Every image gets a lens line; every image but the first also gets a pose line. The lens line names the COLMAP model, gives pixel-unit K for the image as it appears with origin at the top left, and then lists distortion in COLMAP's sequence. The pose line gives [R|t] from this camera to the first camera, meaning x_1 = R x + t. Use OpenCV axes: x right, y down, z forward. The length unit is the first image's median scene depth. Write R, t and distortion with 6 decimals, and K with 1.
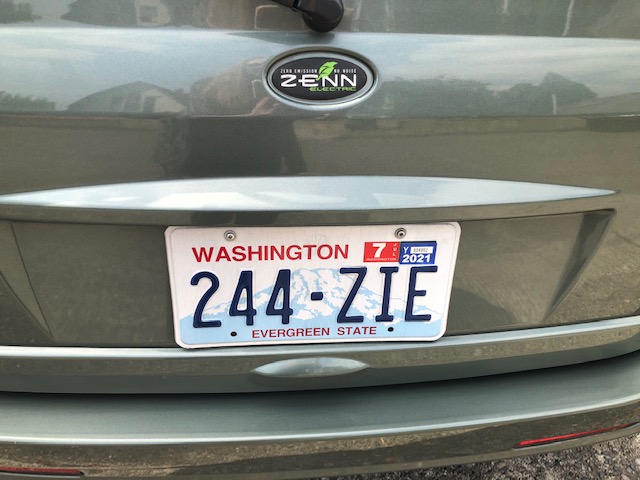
lens RADIAL K [[525.0, 0, 318.5], [0, 525.0, 240.4], [0, 0, 1]] dist [0.026220, -0.014844]
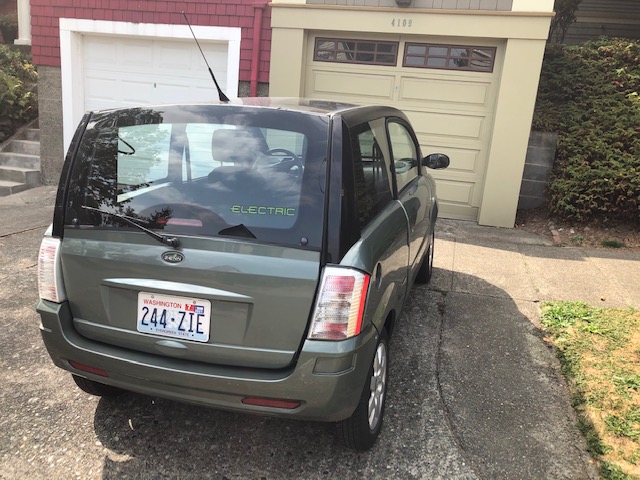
lens RADIAL K [[525.0, 0, 318.0], [0, 525.0, 237.2], [0, 0, 1]] dist [0.026220, -0.014844]
pose [[0.916060, 0.052312, -0.397615, 2.206344], [-0.208236, 0.909372, -0.360112, 0.658086], [0.342742, 0.412682, 0.843932, -1.795008]]
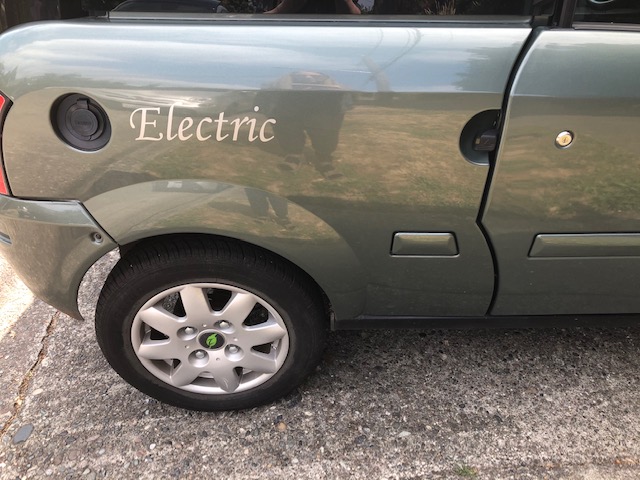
lens RADIAL K [[525.0, 0, 318.0], [0, 525.0, 238.3], [0, 0, 1]] dist [0.026220, -0.014844]
pose [[-0.056026, 0.529957, -0.846172, 2.661372], [-0.634902, 0.635167, 0.439842, -1.332509], [0.770558, 0.561879, 0.300885, 1.607995]]
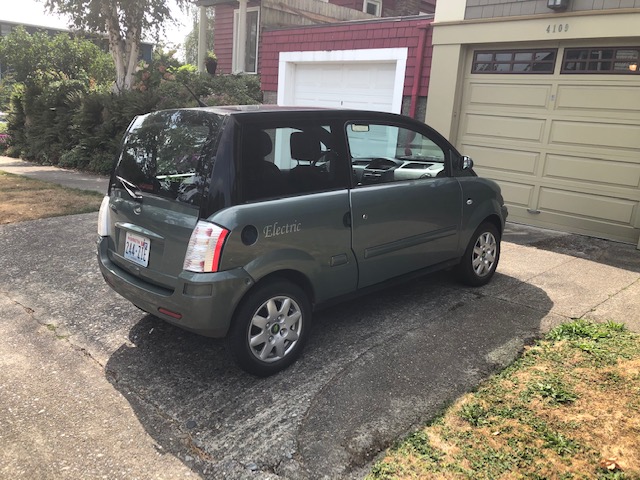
lens RADIAL K [[525.0, 0, 318.6], [0, 525.0, 236.8], [0, 0, 1]] dist [0.026220, -0.014844]
pose [[0.595749, 0.114117, -0.795023, 5.177008], [-0.456201, 0.862758, -0.218013, 0.298825], [0.661033, 0.492571, 0.566047, -0.812502]]
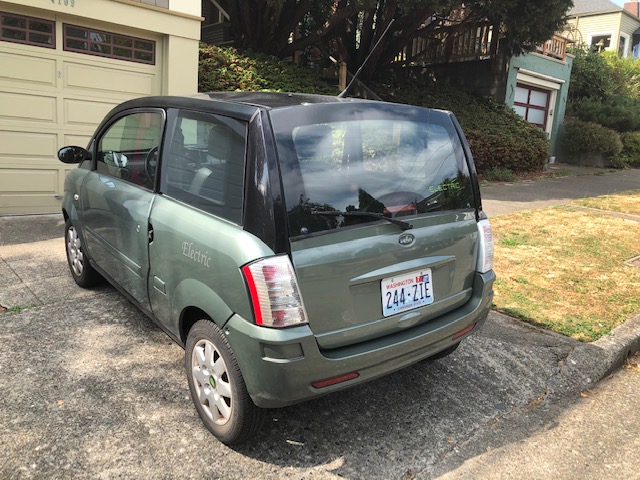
lens RADIAL K [[525.0, 0, 318.7], [0, 525.0, 231.0], [0, 0, 1]] dist [0.026220, -0.014844]
pose [[0.842217, -0.150509, 0.517704, -2.511361], [0.334277, 0.899171, -0.282402, 0.559899], [-0.423001, 0.410901, 0.807608, -2.048000]]
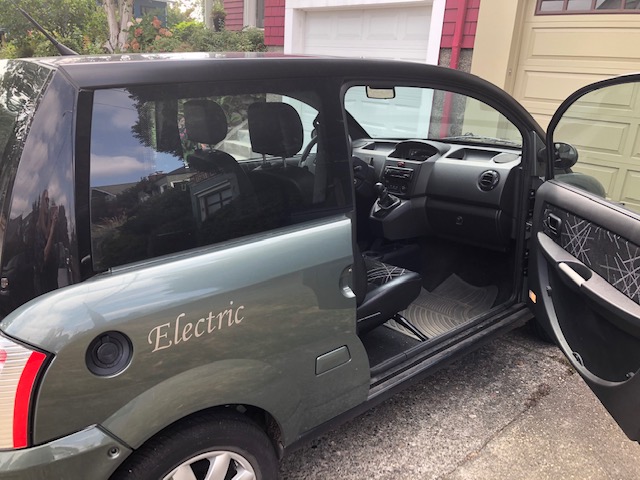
lens RADIAL K [[525.0, 0, 321.6], [0, 525.0, 243.8], [0, 0, 1]] dist [0.026220, -0.014844]
pose [[0.561437, 0.178028, -0.808143, 3.161762], [-0.464640, 0.875930, -0.129835, -0.896329], [0.684762, 0.448389, 0.574498, 0.583823]]
